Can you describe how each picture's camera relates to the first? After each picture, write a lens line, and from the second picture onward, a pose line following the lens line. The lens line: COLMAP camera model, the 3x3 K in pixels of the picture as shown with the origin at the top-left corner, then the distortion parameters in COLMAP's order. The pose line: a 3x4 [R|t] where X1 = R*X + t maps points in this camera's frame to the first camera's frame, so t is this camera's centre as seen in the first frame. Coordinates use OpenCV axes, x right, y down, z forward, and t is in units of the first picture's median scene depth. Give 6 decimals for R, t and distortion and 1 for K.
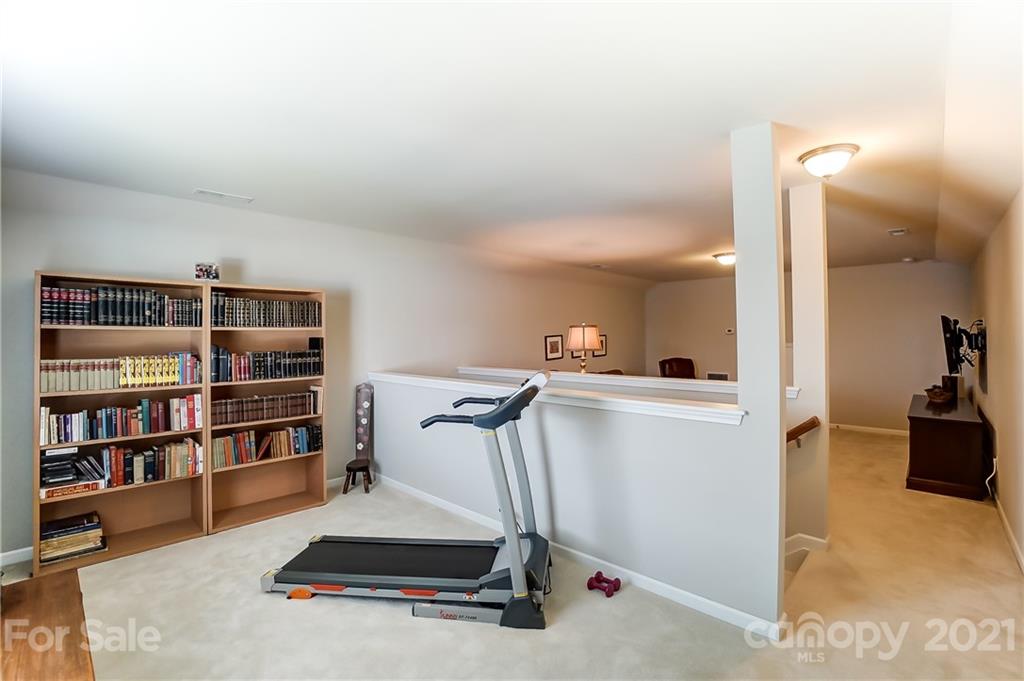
lens RADIAL K [[456.6, 0, 509.4], [0, 456.6, 339.0], [0, 0, 1]] dist [-0.071221, 0.027307]
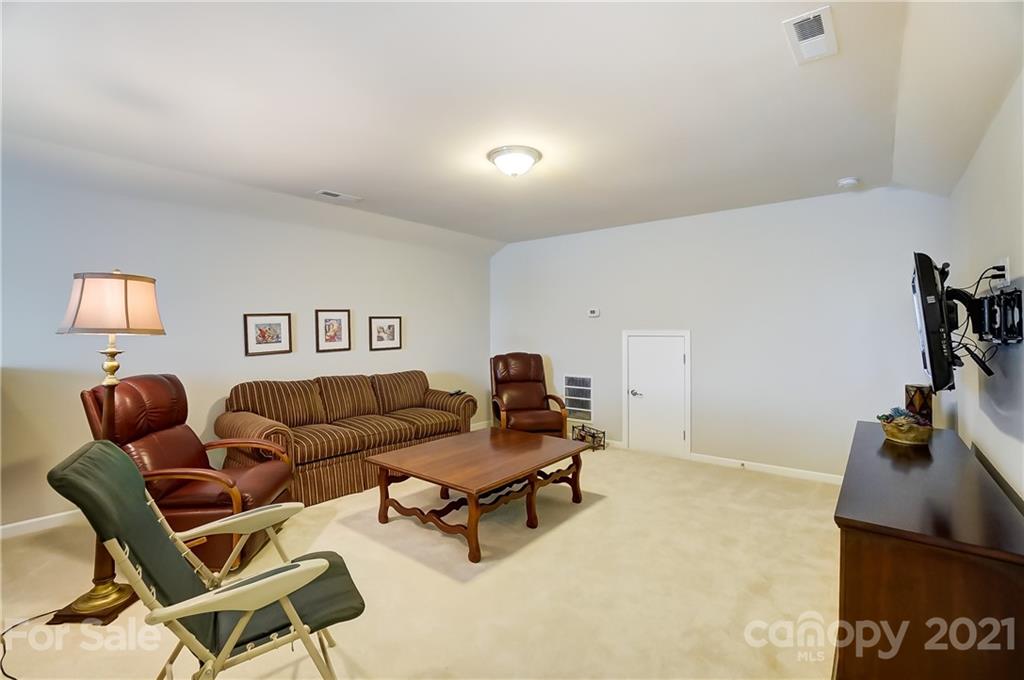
lens RADIAL K [[456.6, 0, 509.4], [0, 456.6, 338.5], [0, 0, 1]] dist [-0.071221, 0.027307]
pose [[0.996957, 0.003011, 0.077891, 0.793949], [-0.003661, 0.999960, 0.008201, 0.040207], [-0.077863, -0.008462, 0.996928, 0.860108]]
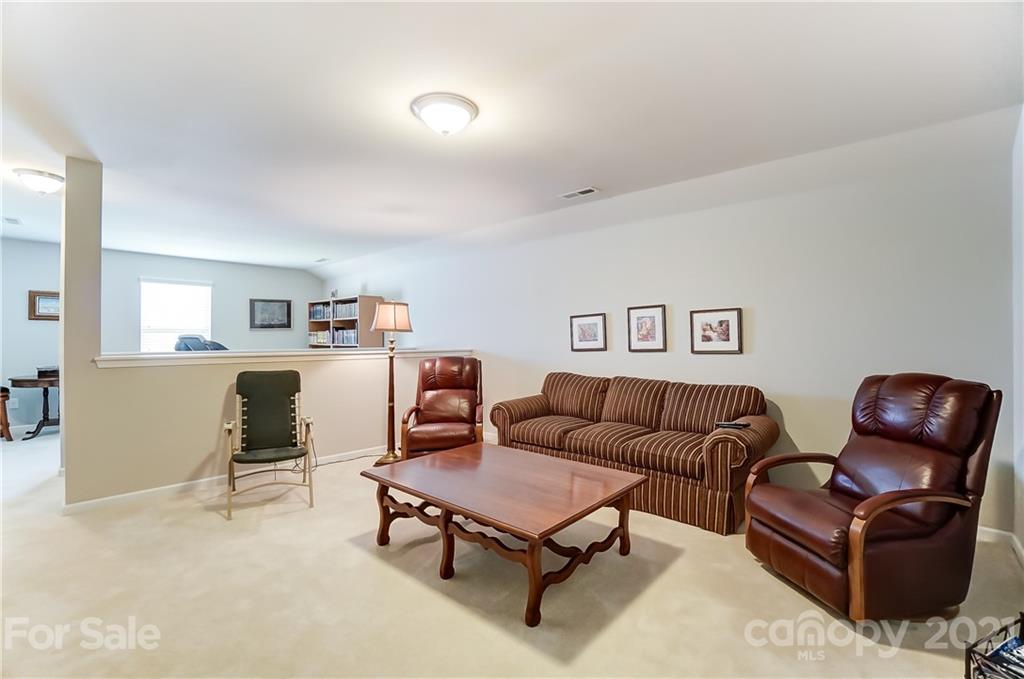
lens RADIAL K [[456.6, 0, 509.4], [0, 456.6, 338.0], [0, 0, 1]] dist [-0.071221, 0.027307]
pose [[0.028194, 0.005989, -0.999585, 1.655360], [-0.005638, 0.999967, 0.005832, 0.049663], [0.999587, 0.005471, 0.028227, 1.885217]]
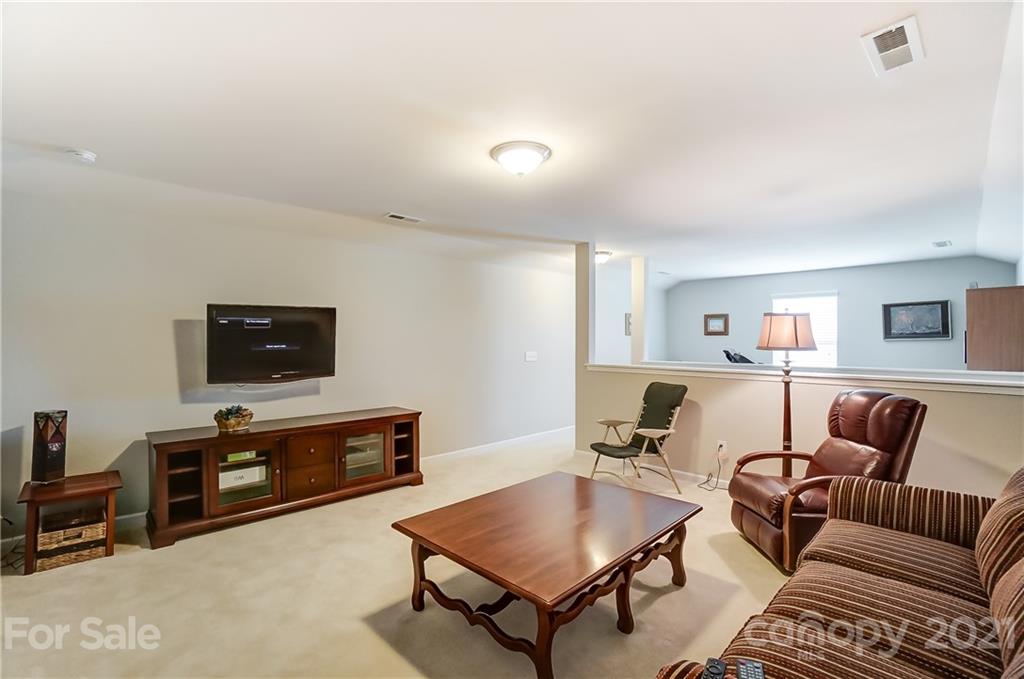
lens RADIAL K [[456.6, 0, 509.4], [0, 456.6, 338.0], [0, 0, 1]] dist [-0.071221, 0.027307]
pose [[-0.999869, 0.005675, 0.015149, 0.887172], [0.005632, 0.999980, -0.002886, 0.012062], [-0.015165, -0.002800, -0.999881, 2.643495]]
